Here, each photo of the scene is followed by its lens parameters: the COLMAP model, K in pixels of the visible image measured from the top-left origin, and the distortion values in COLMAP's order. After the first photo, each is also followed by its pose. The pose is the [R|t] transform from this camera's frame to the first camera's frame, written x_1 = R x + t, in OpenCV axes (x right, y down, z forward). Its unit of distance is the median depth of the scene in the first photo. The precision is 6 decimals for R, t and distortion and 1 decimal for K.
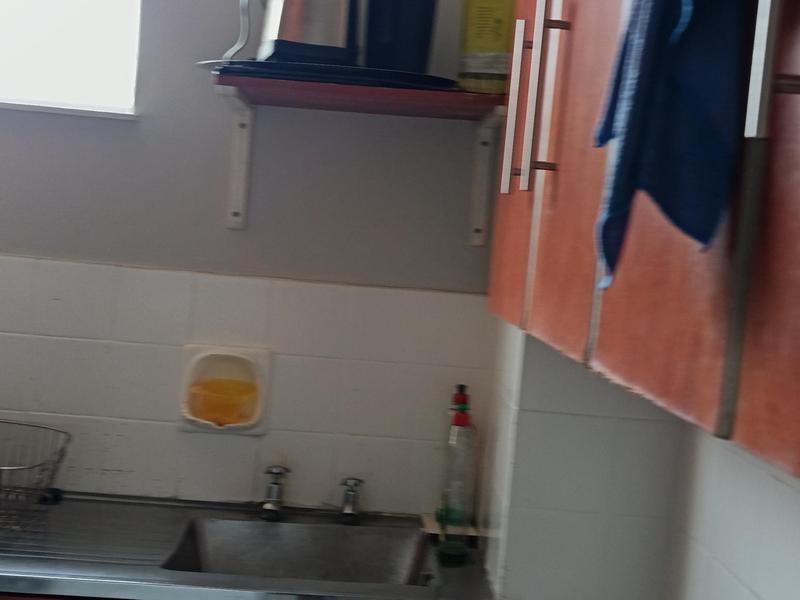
lens RADIAL K [[1100.3, 0, 390.0], [0, 1100.3, 298.1], [0, 0, 1]] dist [0.216242, -0.725474]
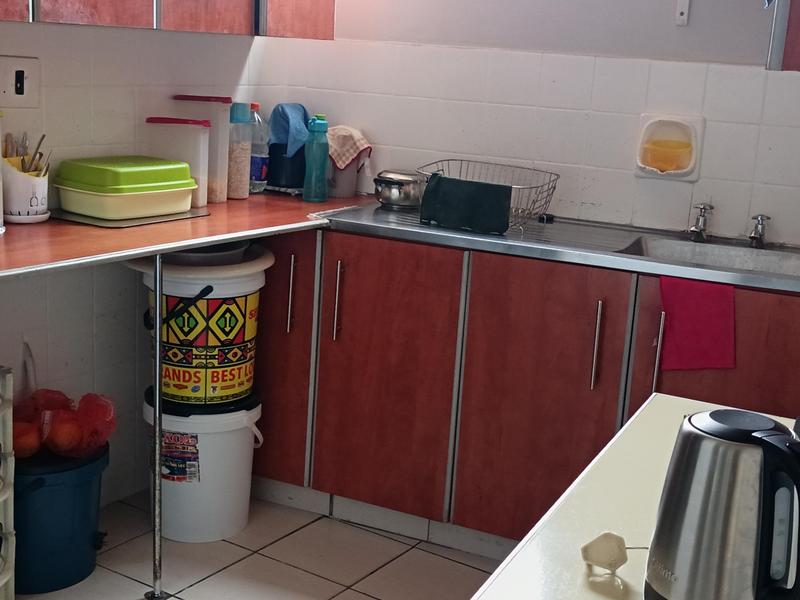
lens RADIAL K [[1100.3, 0, 390.0], [0, 1100.3, 298.1], [0, 0, 1]] dist [0.216242, -0.725474]
pose [[0.897362, 0.077347, -0.434464, 0.155868], [0.002713, 0.983534, 0.180700, 0.016861], [0.441287, -0.163332, 0.882377, -0.400673]]
